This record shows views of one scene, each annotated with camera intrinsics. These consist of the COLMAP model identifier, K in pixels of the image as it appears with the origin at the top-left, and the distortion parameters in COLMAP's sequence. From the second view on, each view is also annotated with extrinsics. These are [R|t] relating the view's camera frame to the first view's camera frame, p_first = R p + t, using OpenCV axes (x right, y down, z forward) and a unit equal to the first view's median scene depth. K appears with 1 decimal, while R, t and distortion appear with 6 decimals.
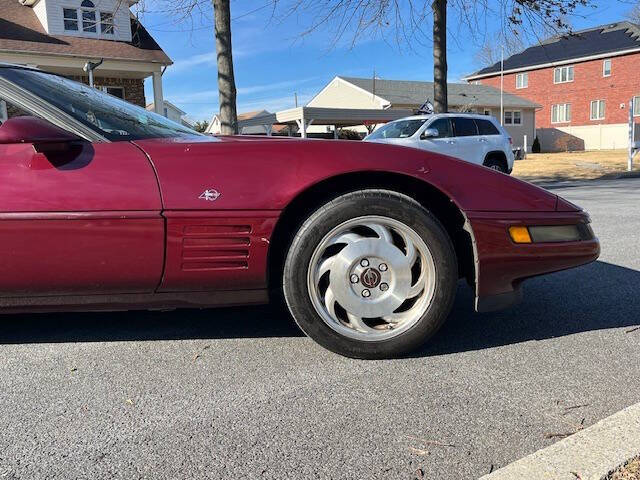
lens RADIAL K [[635.4, 0, 322.8], [0, 635.4, 252.0], [0, 0, 1]] dist [0.042709, -0.020267]
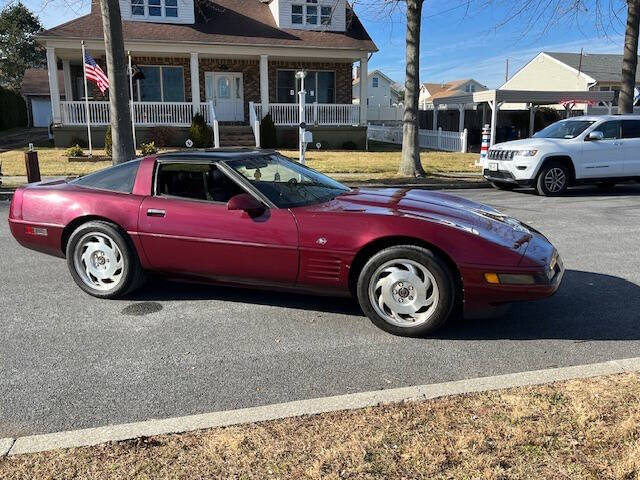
lens RADIAL K [[634.9, 0, 315.9], [0, 634.9, 242.2], [0, 0, 1]] dist [0.034294, -0.010882]
pose [[0.941803, 0.098015, -0.321558, 0.405055], [-0.079595, 0.994368, 0.069972, -0.207302], [0.326605, -0.040305, 0.944301, -0.792650]]
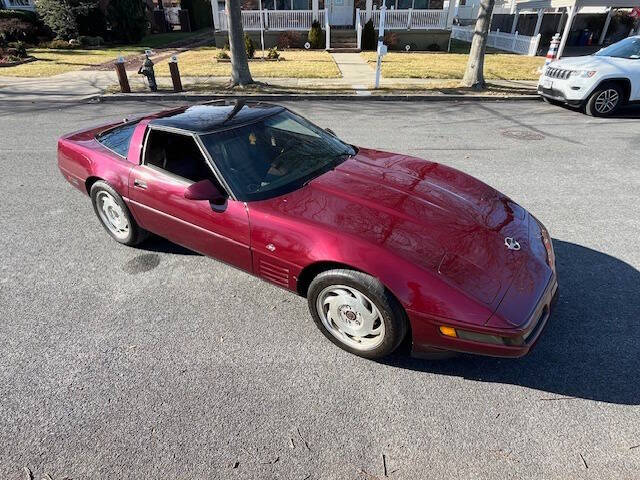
lens RADIAL K [[392.5, 0, 307.4], [0, 392.5, 240.9], [0, 0, 1]] dist [-0.001898, 0.001208]
pose [[0.817950, 0.319417, -0.478466, 0.407888], [-0.105199, 0.900721, 0.421469, -0.553212], [0.565589, -0.294406, 0.770347, 0.191016]]
